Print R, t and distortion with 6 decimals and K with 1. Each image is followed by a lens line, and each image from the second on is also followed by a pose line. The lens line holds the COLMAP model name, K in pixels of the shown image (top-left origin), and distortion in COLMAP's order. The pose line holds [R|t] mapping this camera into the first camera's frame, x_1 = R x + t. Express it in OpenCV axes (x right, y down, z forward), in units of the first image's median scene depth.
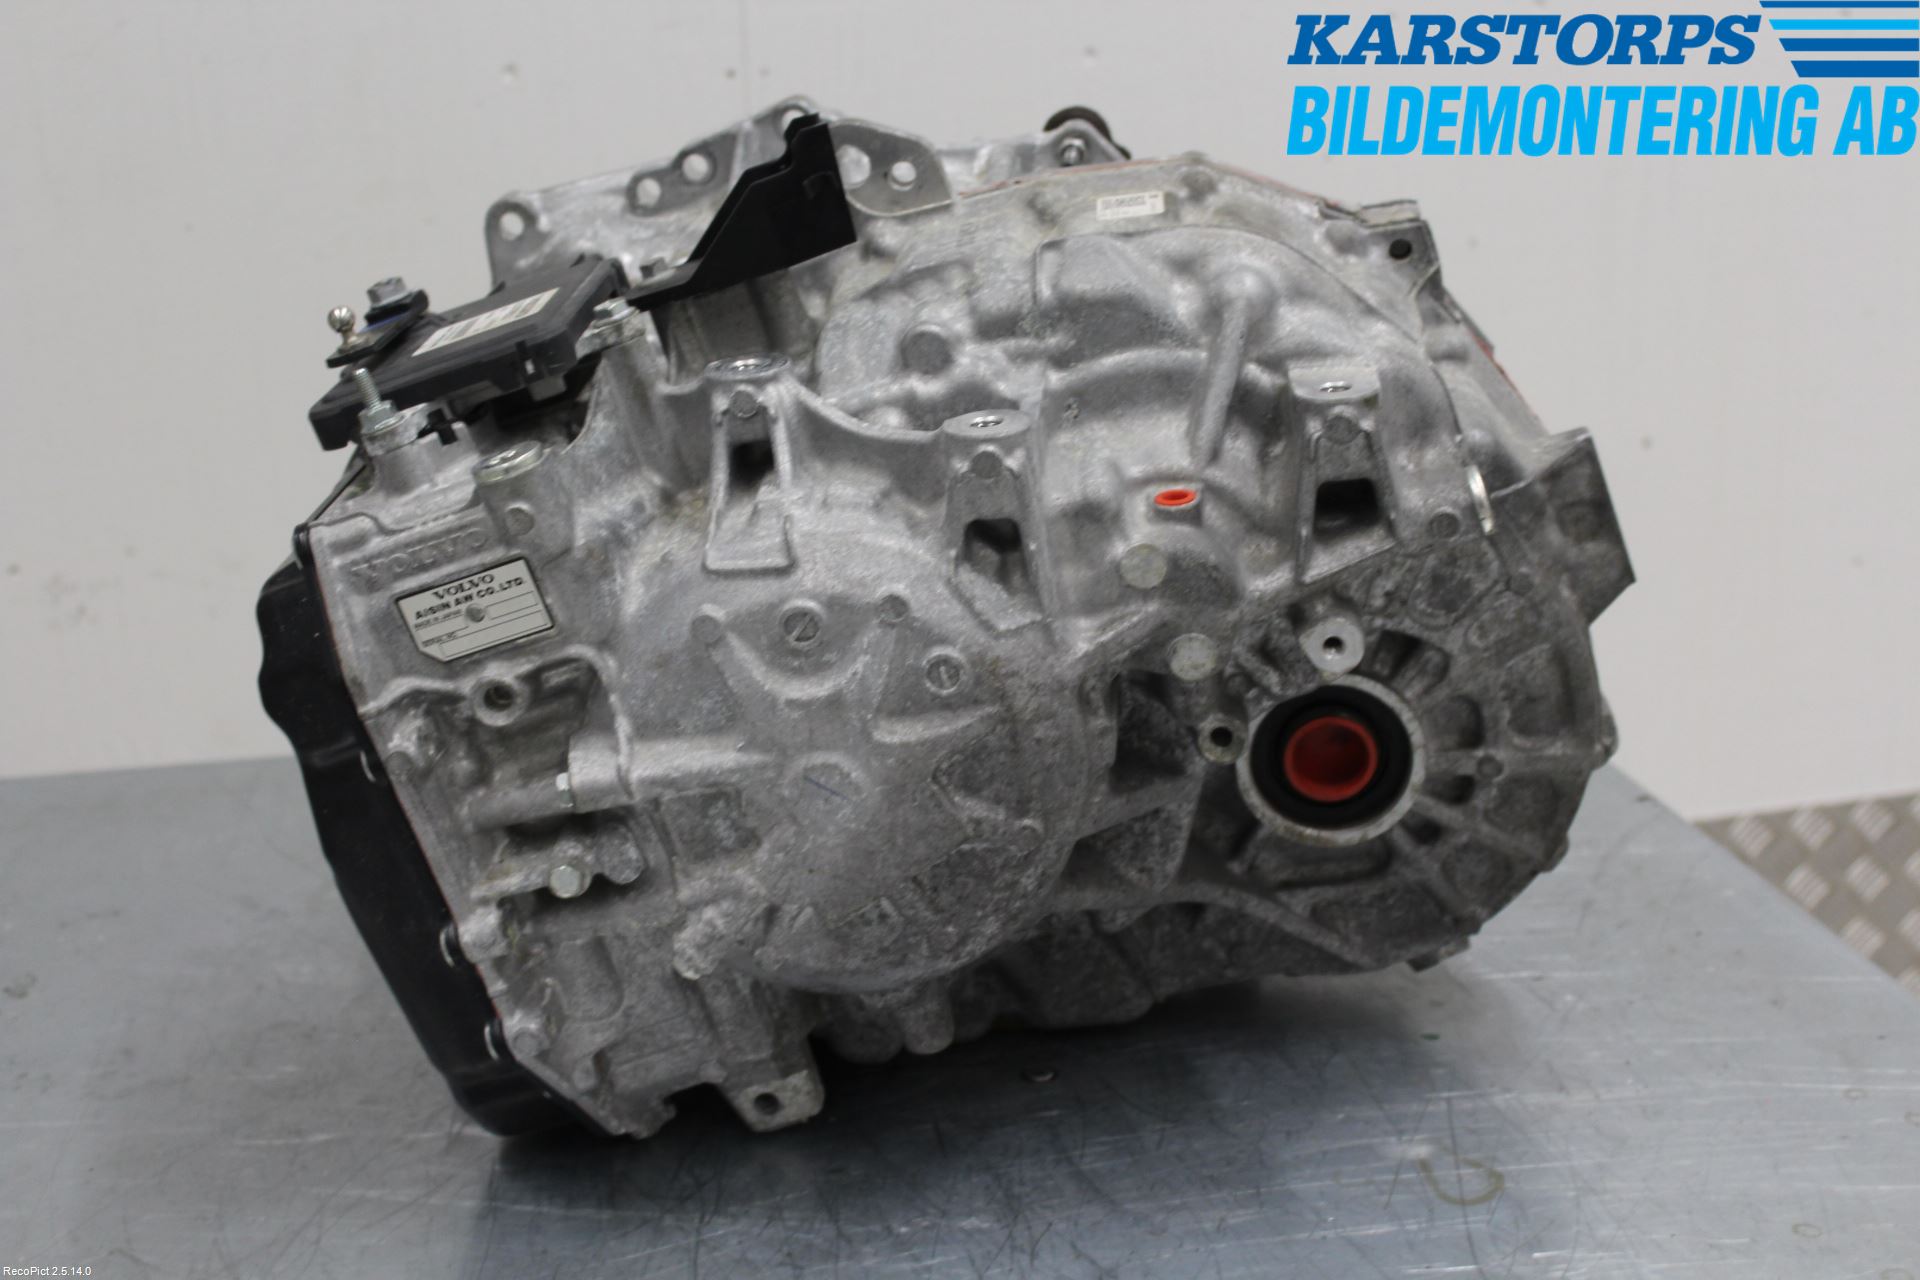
lens RADIAL K [[2778.5, 0, 958.7], [0, 2778.5, 638.1], [0, 0, 1]] dist [-0.035355, 0.000000]
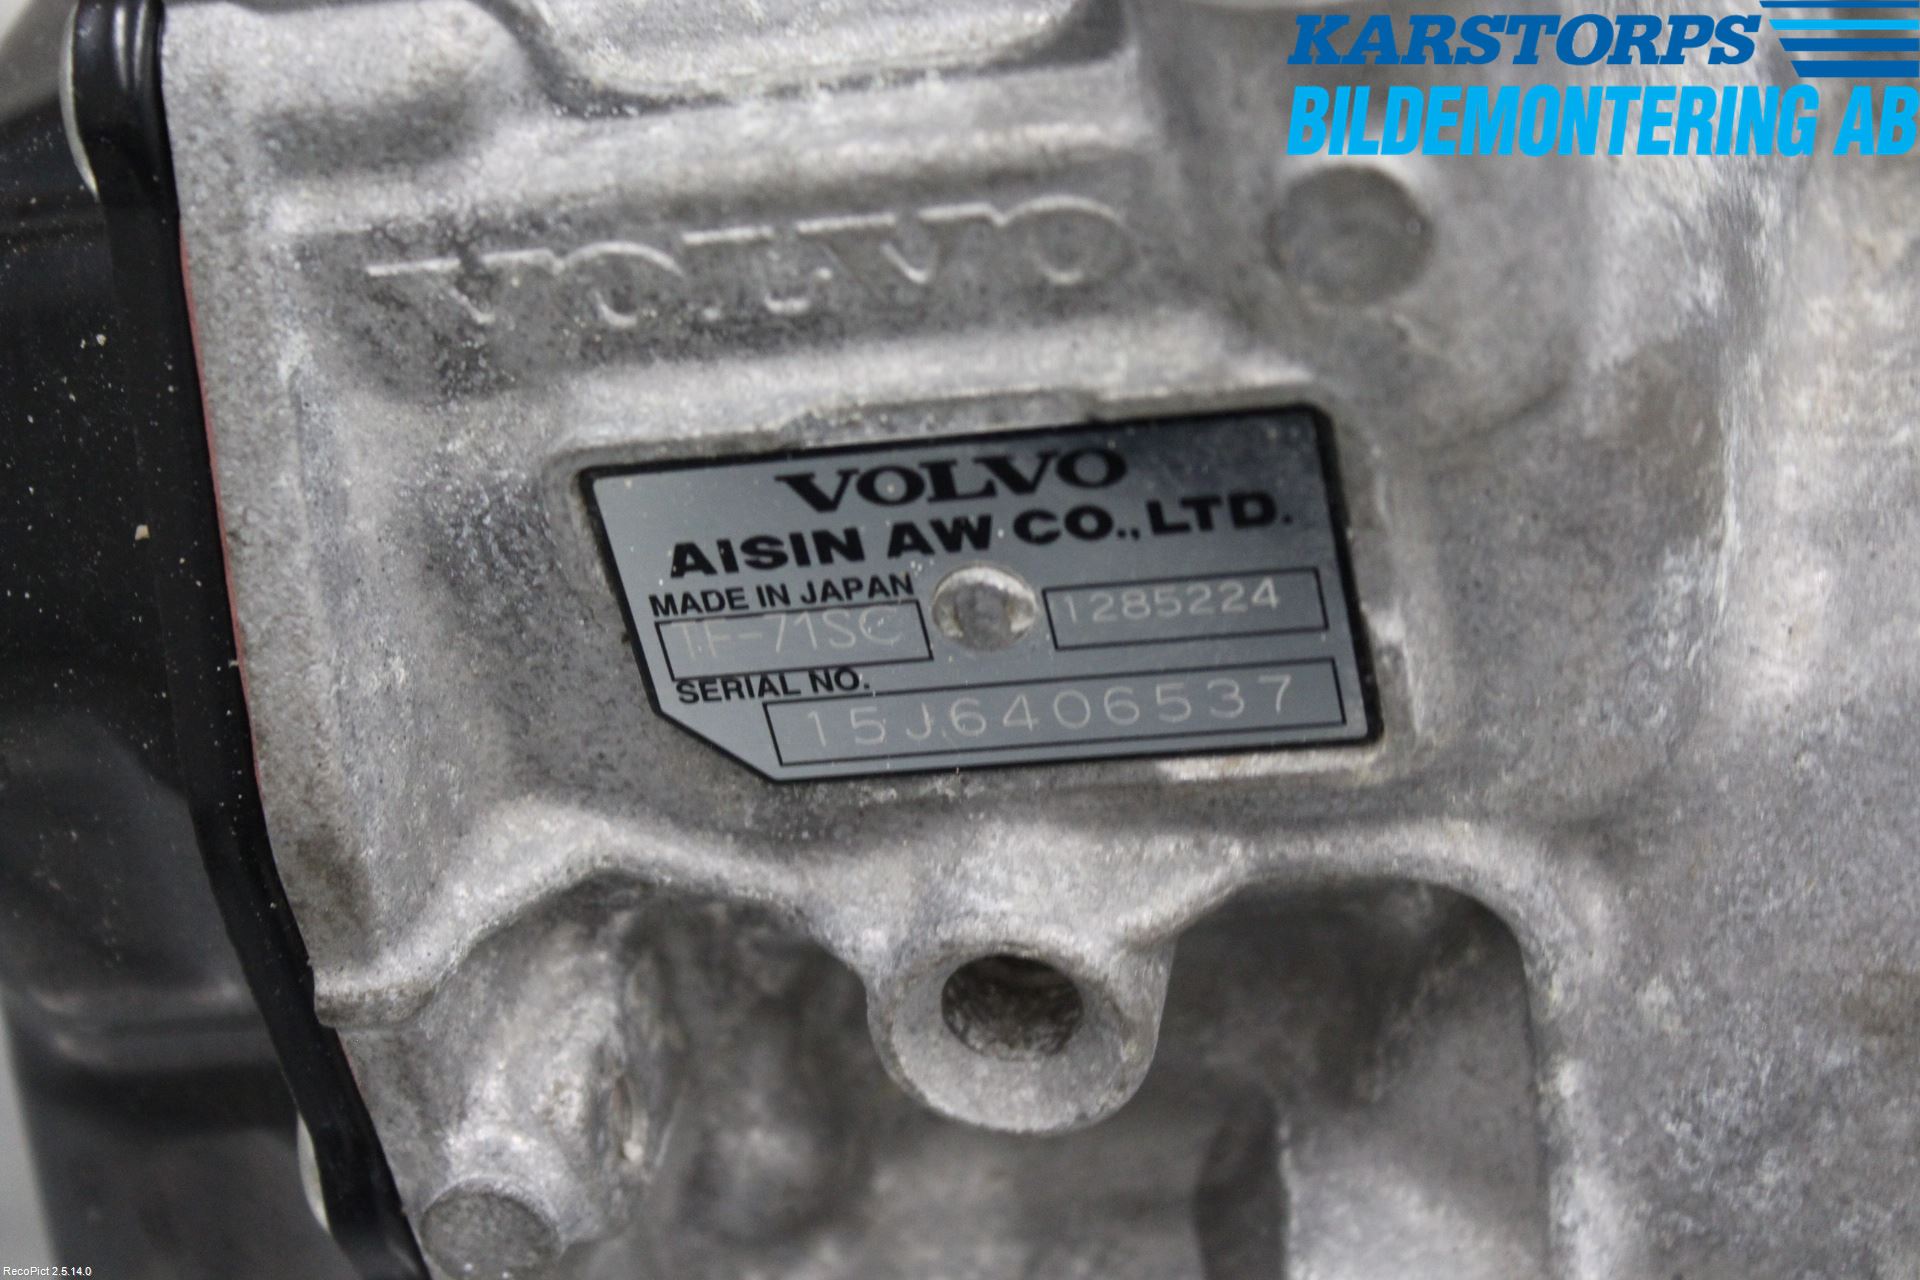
lens RADIAL K [[3890.7, 0, 962.1], [0, 3890.7, 641.0], [0, 0, 1]] dist [-0.058515, 0.000000]
pose [[0.986579, 0.159353, 0.035611, -0.184468], [-0.162809, 0.943424, 0.288868, -0.083662], [0.012436, -0.290789, 0.956707, 0.741606]]
